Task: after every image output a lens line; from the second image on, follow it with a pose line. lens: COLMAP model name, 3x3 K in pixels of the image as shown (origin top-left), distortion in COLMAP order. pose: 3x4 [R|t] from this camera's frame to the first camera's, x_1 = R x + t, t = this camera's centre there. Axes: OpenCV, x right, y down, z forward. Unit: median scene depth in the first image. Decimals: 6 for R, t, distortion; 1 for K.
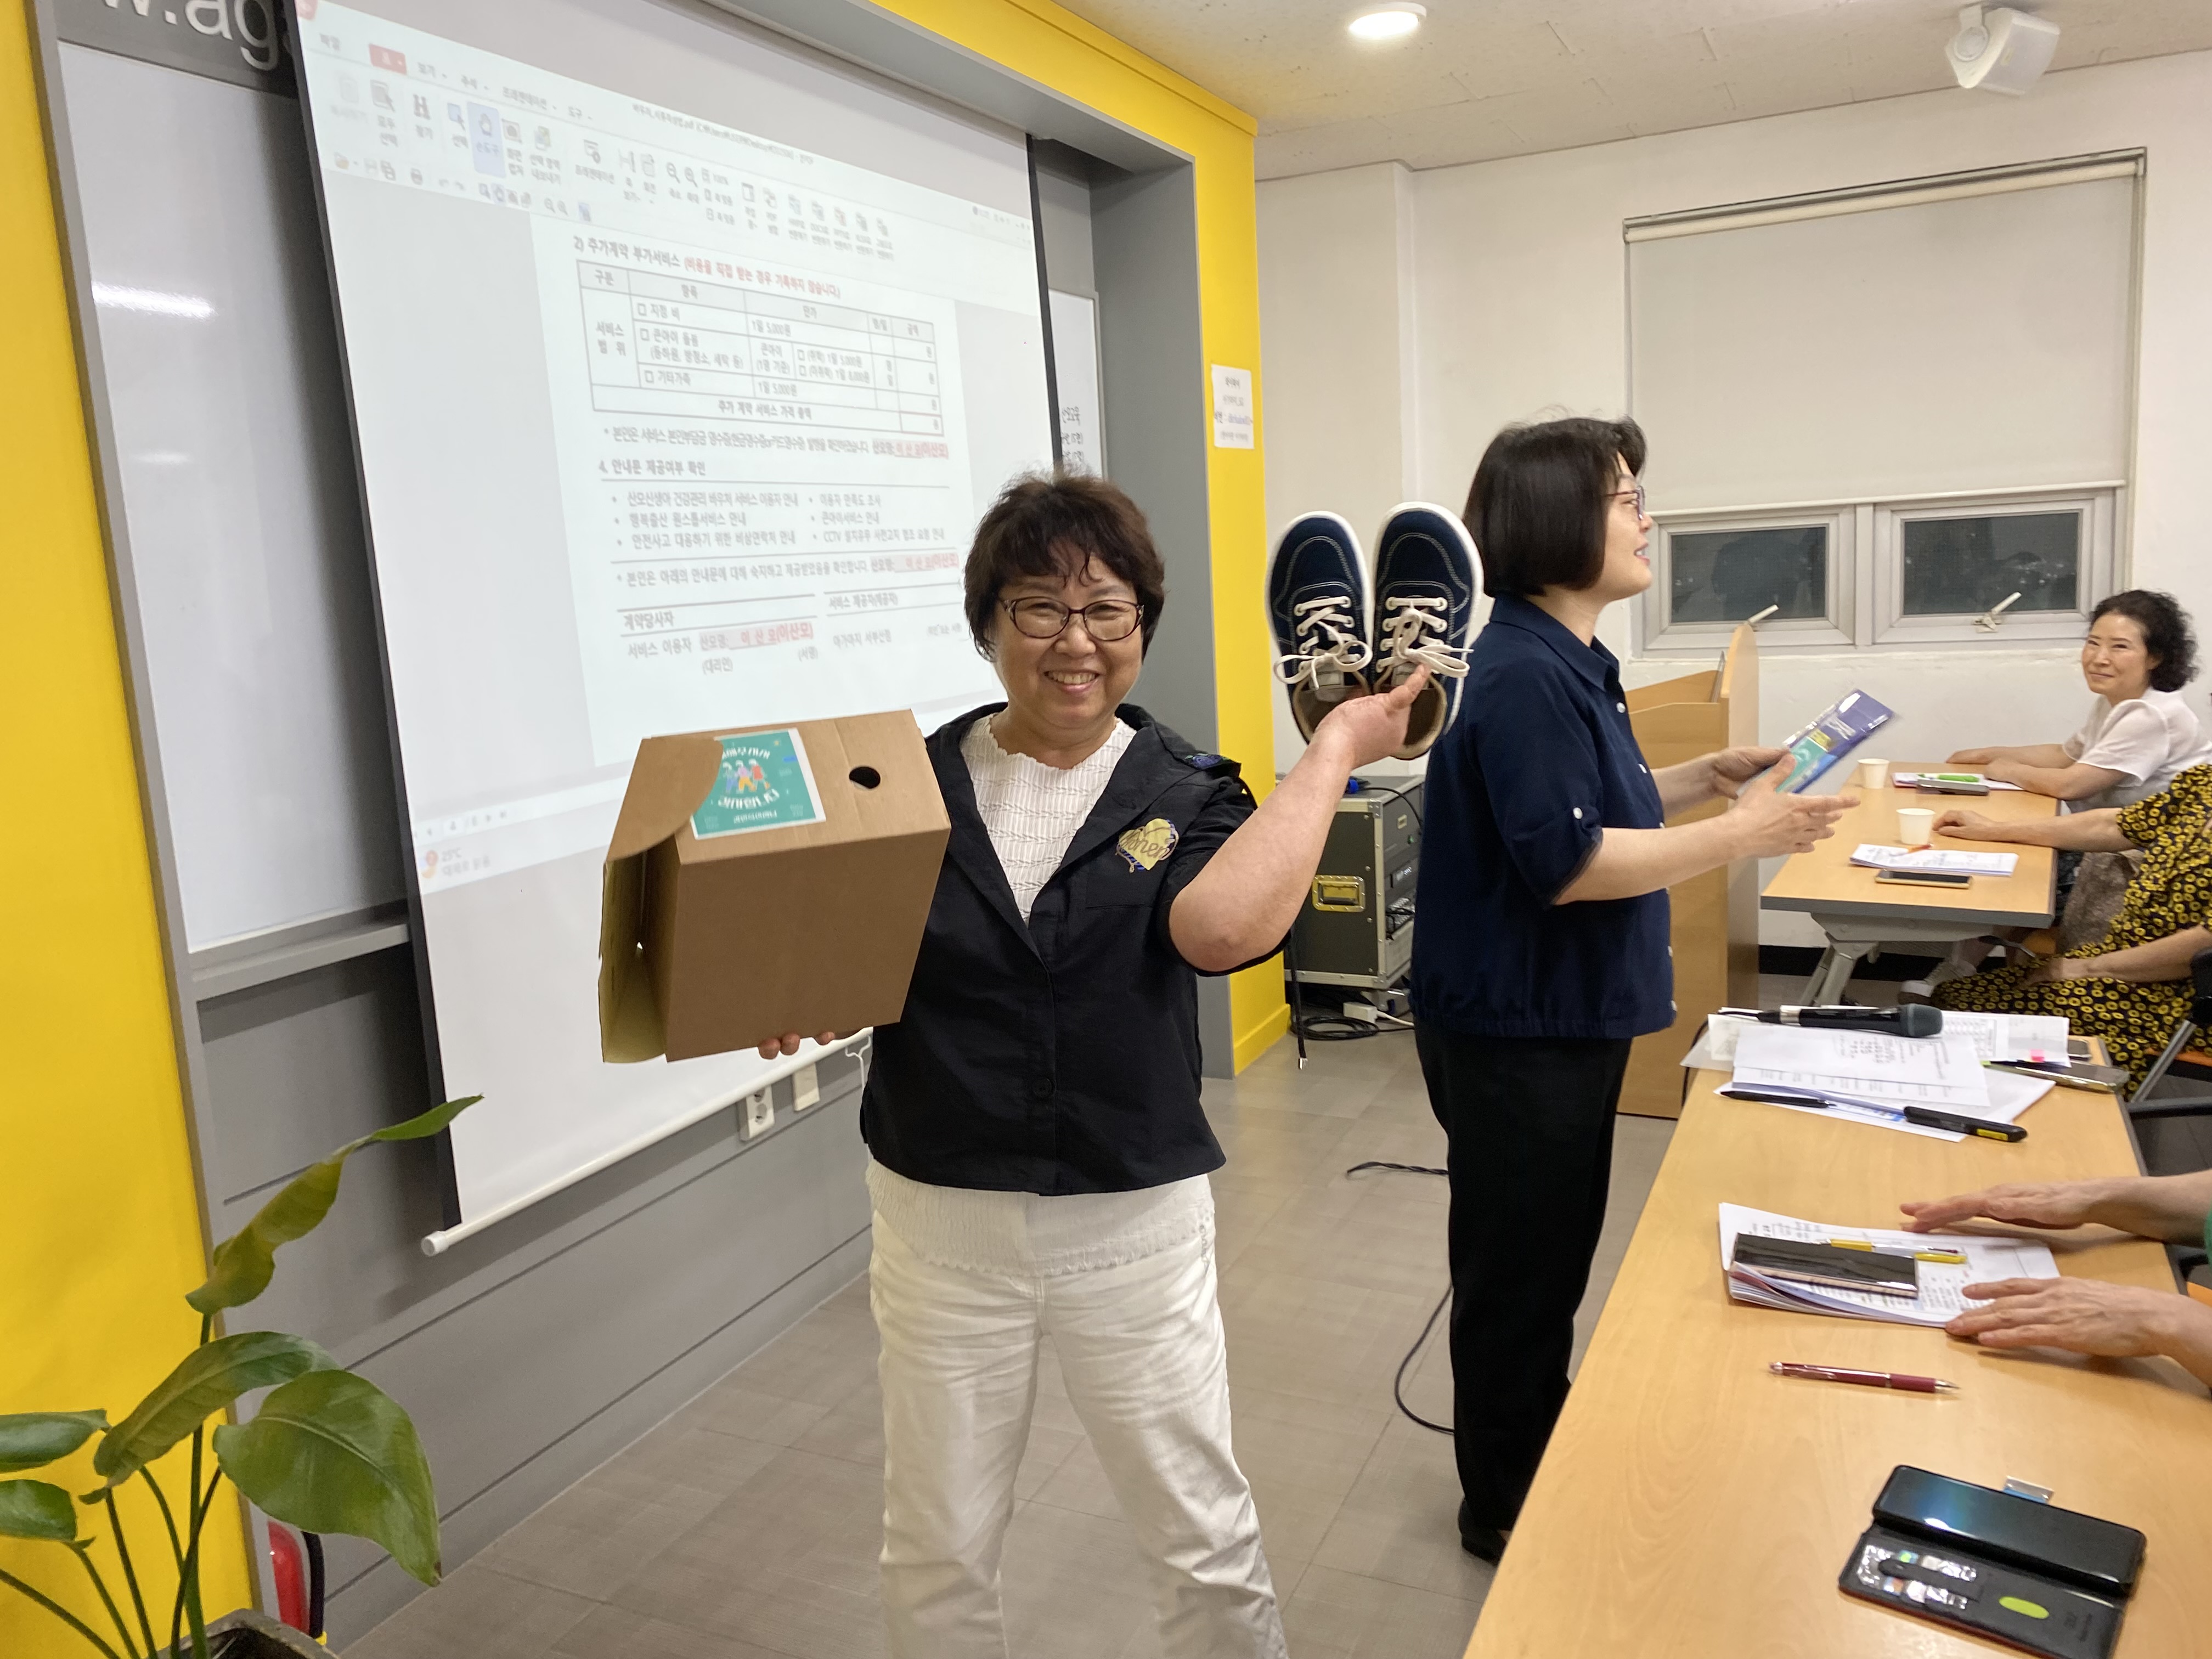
lens RADIAL K [[1683.3, 0, 1107.4], [0, 1683.3, 820.2], [0, 0, 1]] dist [-0.029010, -0.000037]
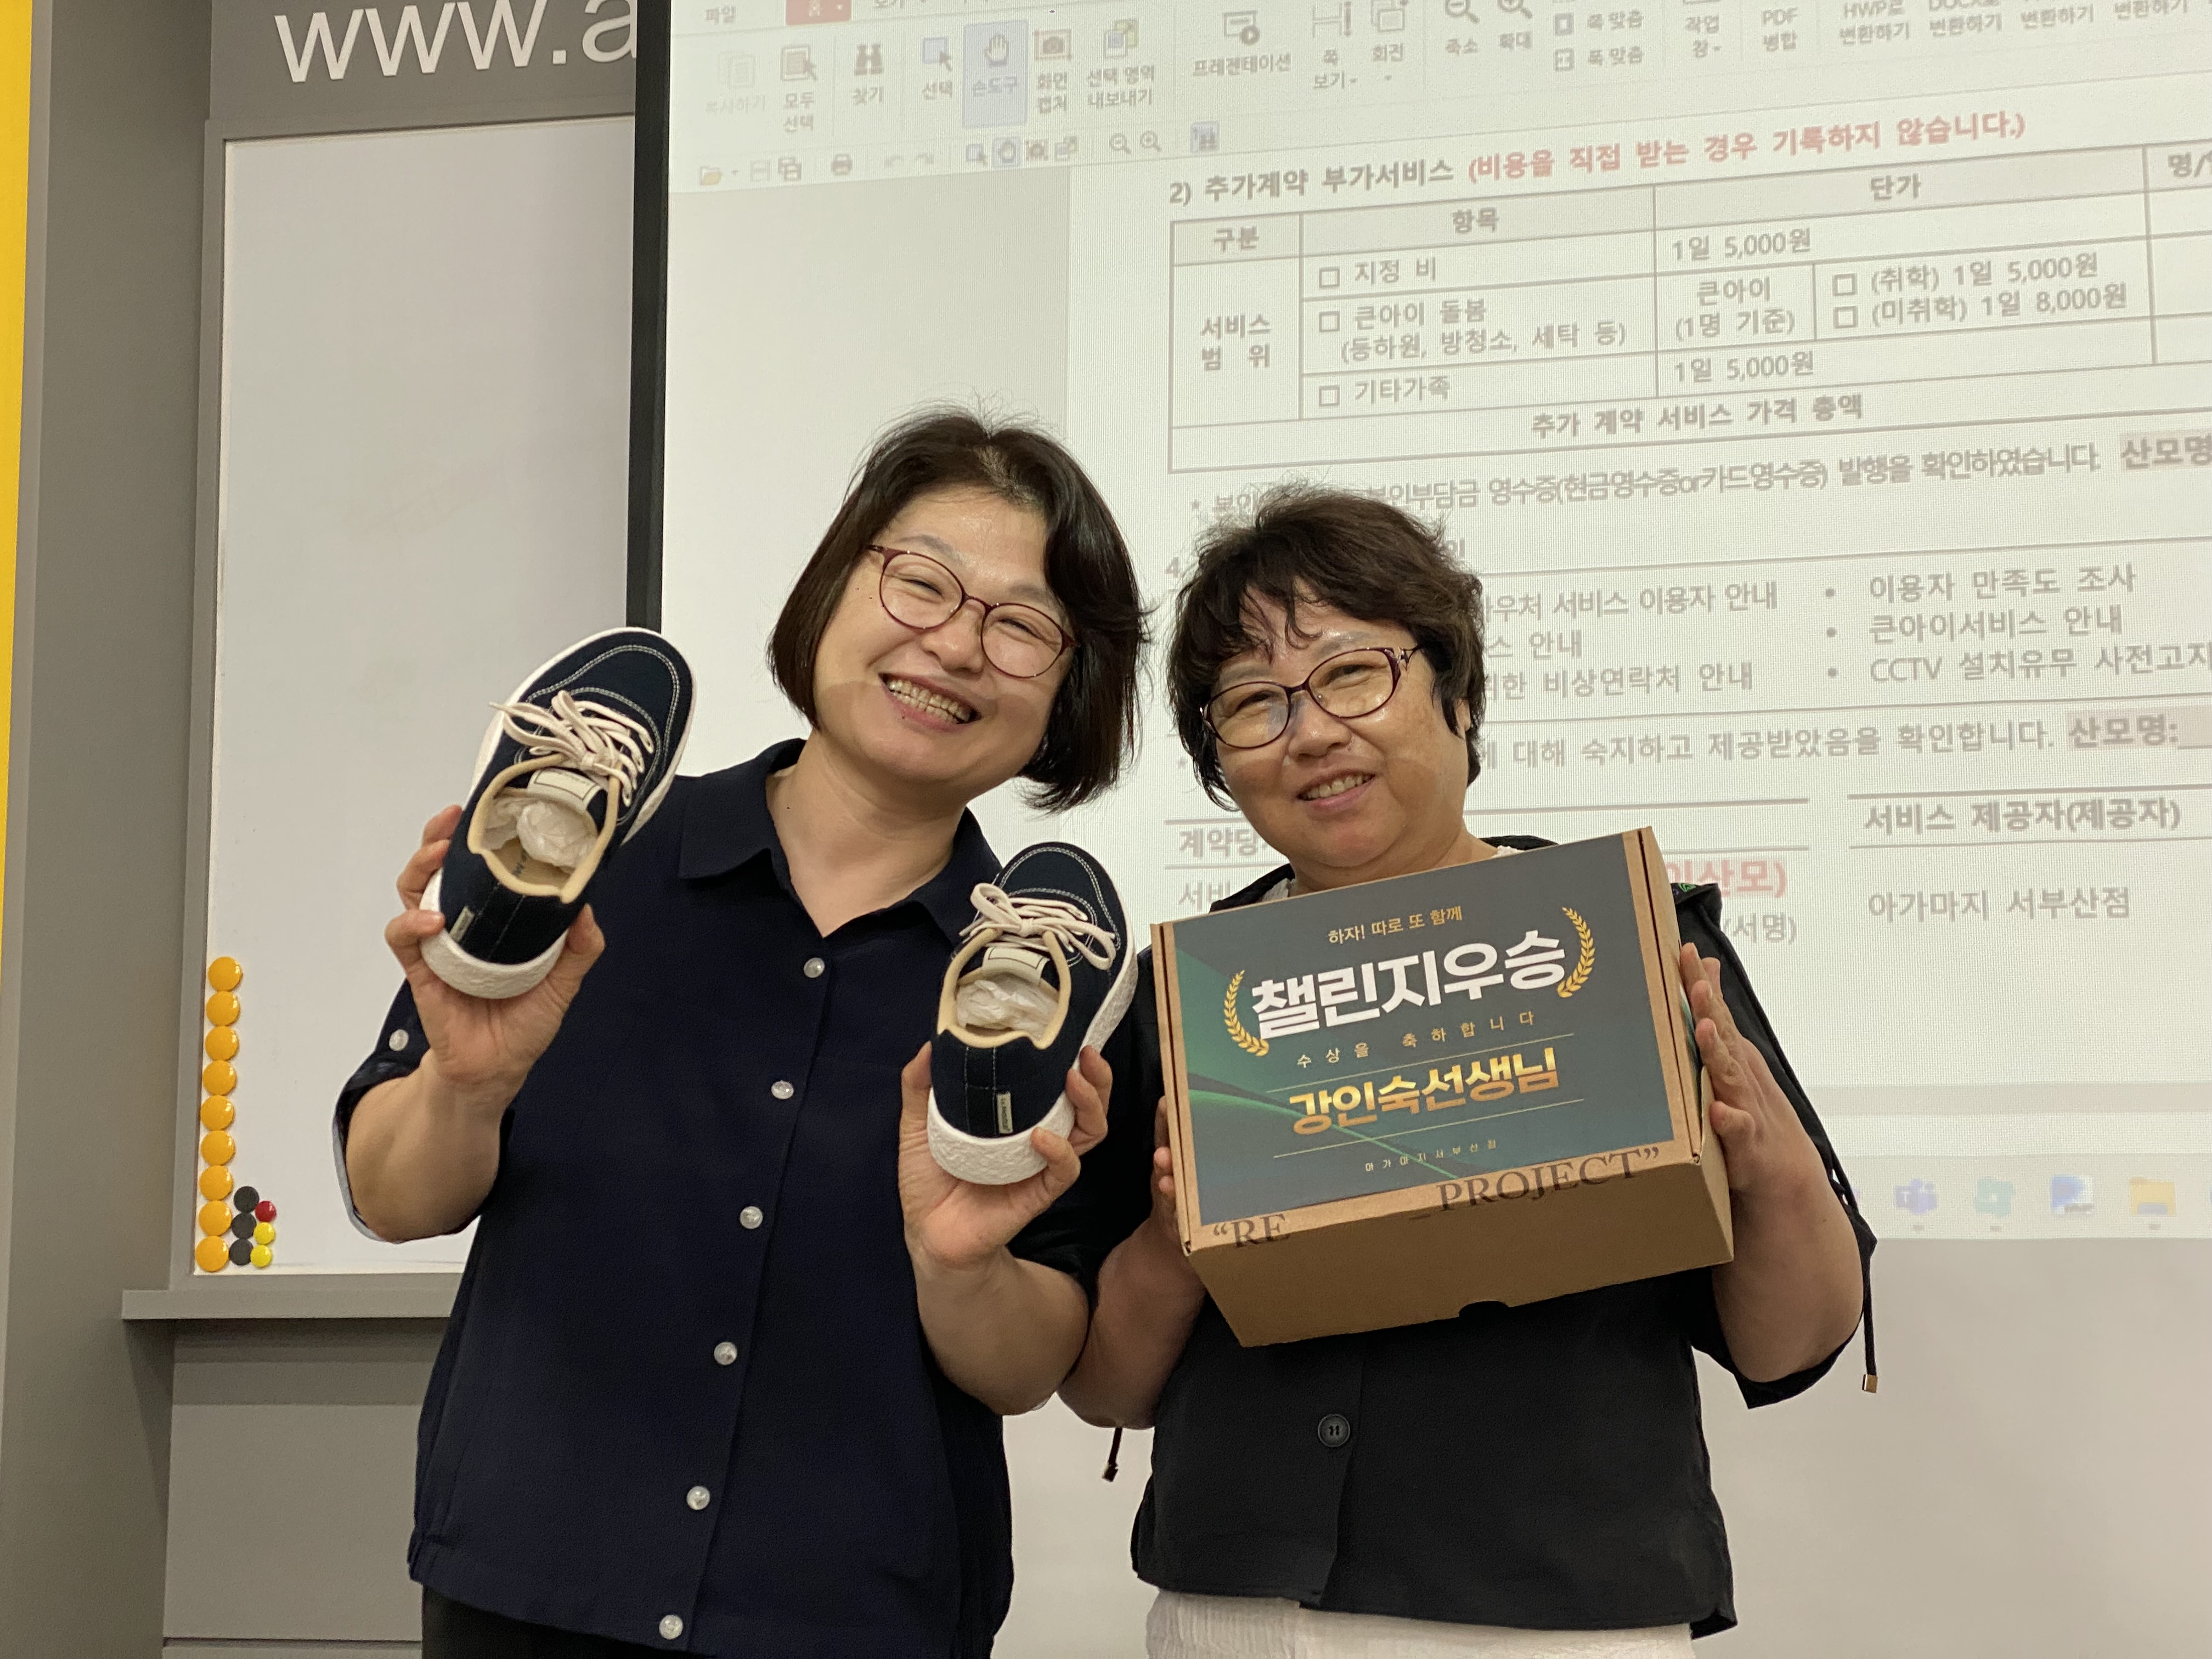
lens RADIAL K [[3299.0, 0, 1106.9], [0, 3299.0, 838.0], [0, 0, 1]] dist [0.127802, 0.000000]
pose [[0.254789, -0.088212, -0.962965, 0.660778], [-0.156690, 0.978904, -0.131130, 0.020346], [0.954217, 0.184297, 0.235592, 0.662359]]
